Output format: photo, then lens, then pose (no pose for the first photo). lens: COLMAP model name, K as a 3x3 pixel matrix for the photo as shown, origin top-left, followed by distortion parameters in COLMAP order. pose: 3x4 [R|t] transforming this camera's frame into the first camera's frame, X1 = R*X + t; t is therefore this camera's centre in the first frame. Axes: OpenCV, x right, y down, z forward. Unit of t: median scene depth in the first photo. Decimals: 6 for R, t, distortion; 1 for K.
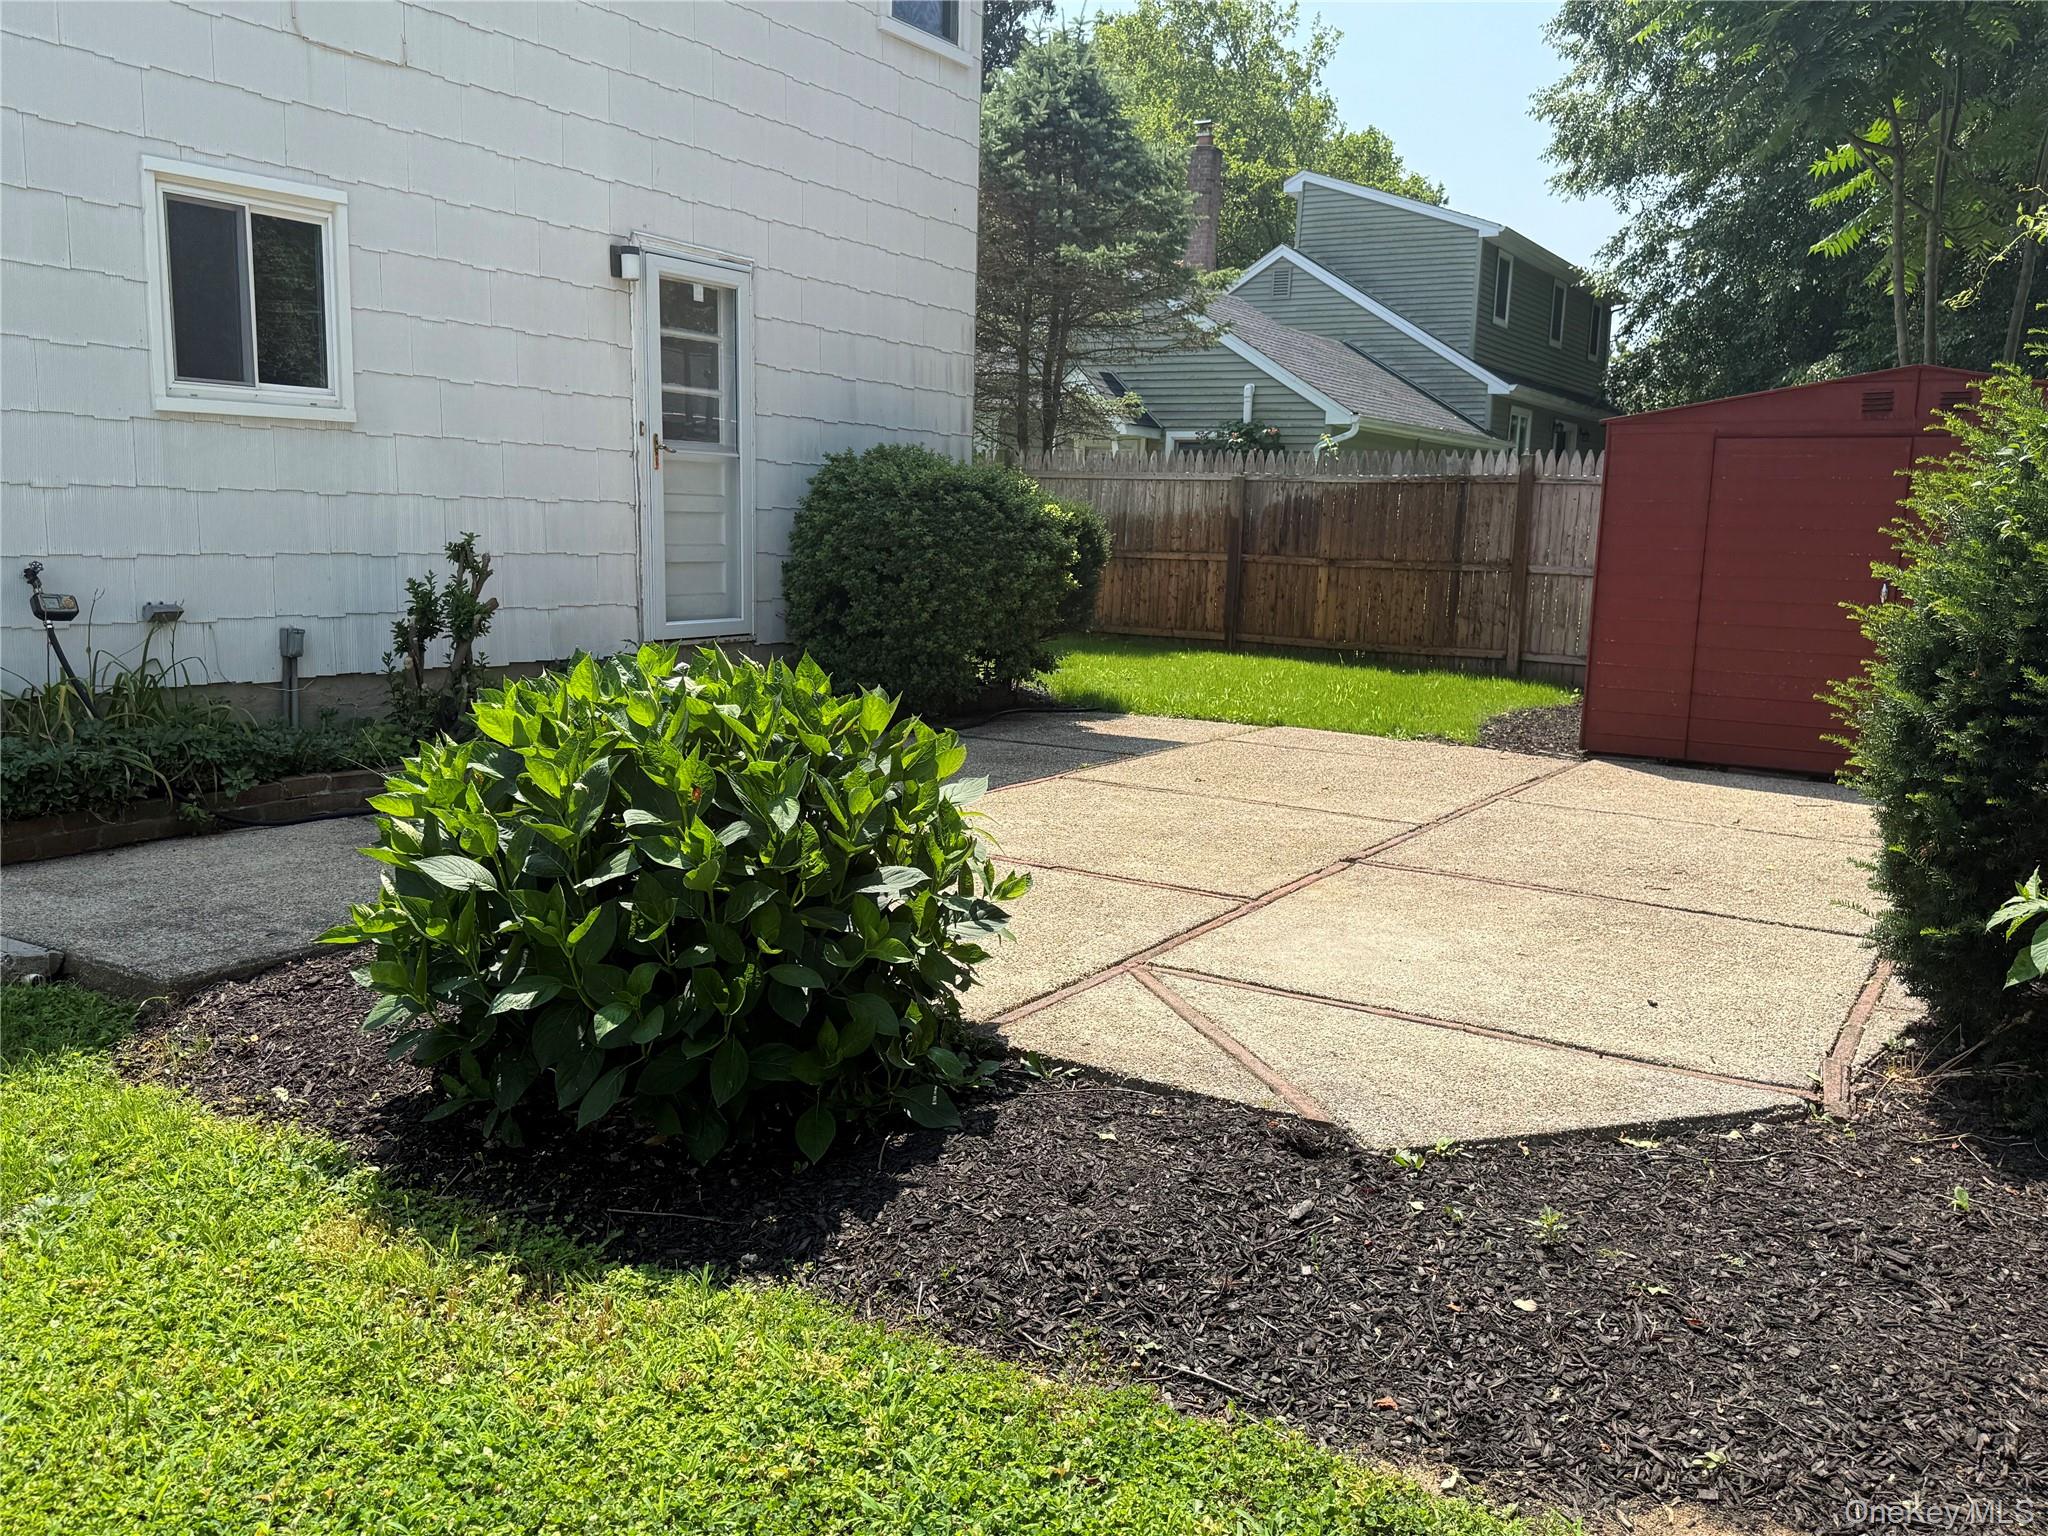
lens RADIAL K [[1635.3, 0, 1017.6], [0, 1635.3, 775.8], [0, 0, 1]] dist [0.007120, 0.001939]
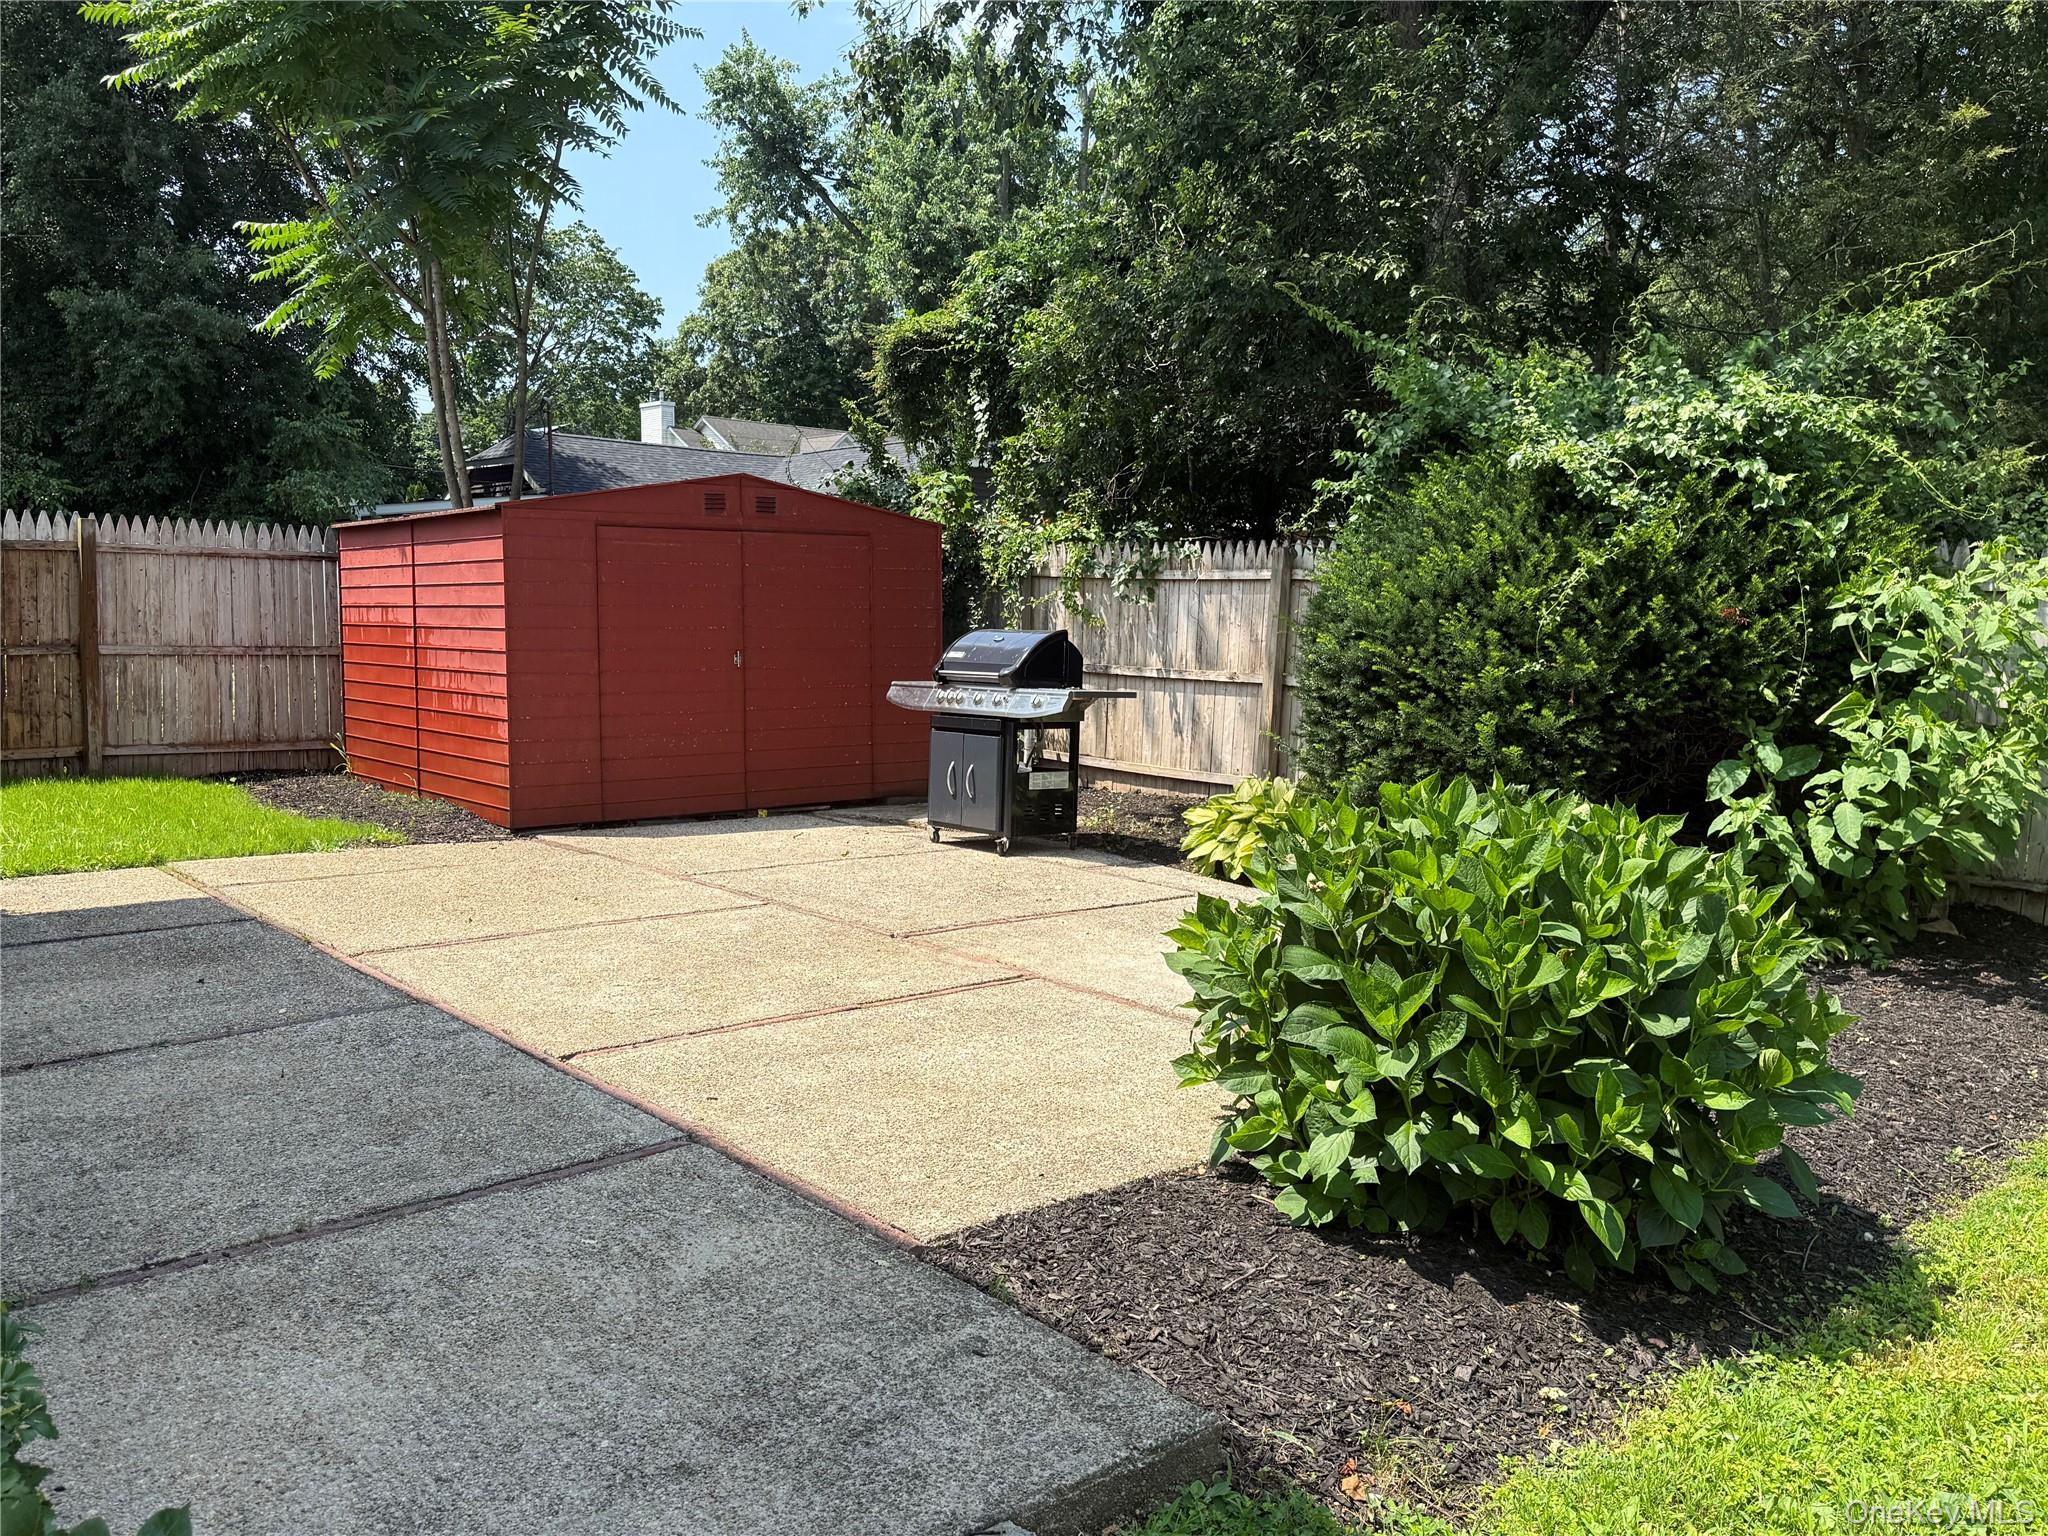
lens RADIAL K [[1635.3, 0, 1017.9], [0, 1635.3, 764.5], [0, 0, 1]] dist [0.007120, 0.001939]
pose [[0.302630, -0.114071, 0.946257, -0.366787], [0.145123, 0.986751, 0.072540, -0.059504], [-0.941995, 0.115371, 0.315175, 0.279402]]
